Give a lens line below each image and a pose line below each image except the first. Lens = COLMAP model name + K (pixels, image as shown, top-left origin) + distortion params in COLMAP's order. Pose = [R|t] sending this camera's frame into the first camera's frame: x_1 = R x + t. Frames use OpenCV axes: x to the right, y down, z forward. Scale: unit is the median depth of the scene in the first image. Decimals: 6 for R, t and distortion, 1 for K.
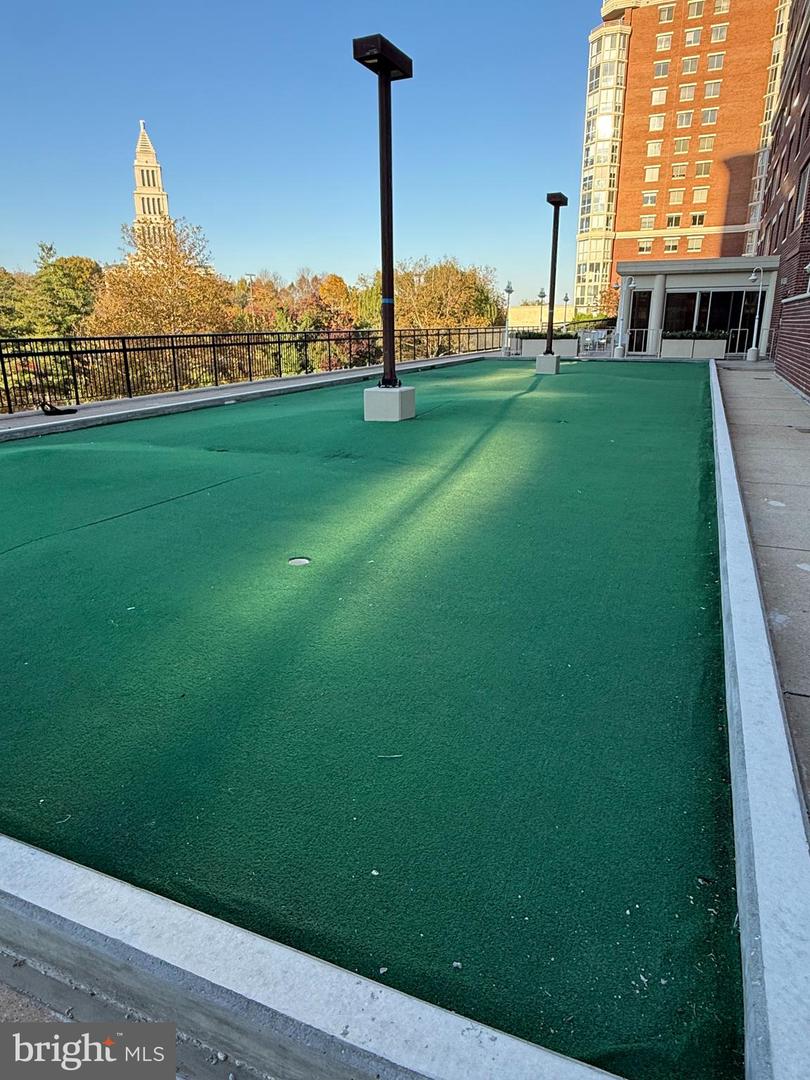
lens RADIAL K [[678.1, 0, 405.0], [0, 678.1, 540.0], [0, 0, 1]] dist [0.002936, 0.002012]
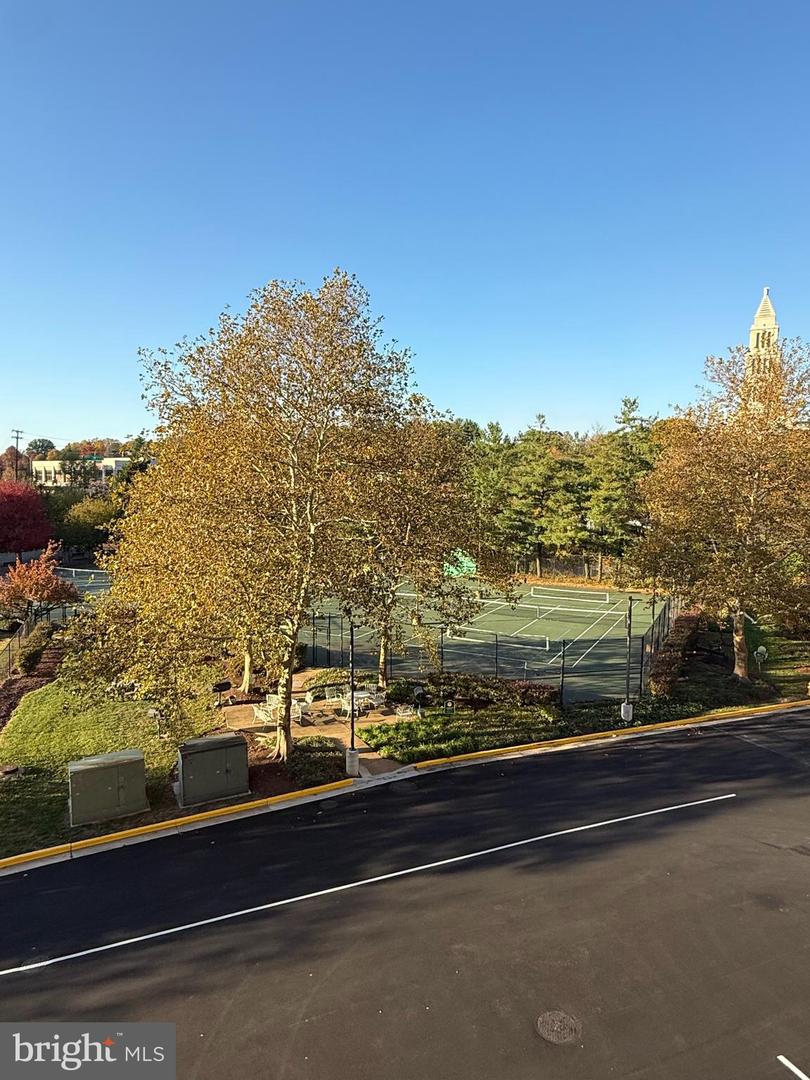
lens RADIAL K [[673.2, 0, 405.0], [0, 673.2, 540.0], [0, 0, 1]] dist [0.000543, 0.001259]
pose [[0.692084, 0.075745, -0.717831, -0.062690], [-0.229855, 0.965836, -0.119697, -0.065893], [0.684241, 0.247838, 0.685850, 0.202438]]
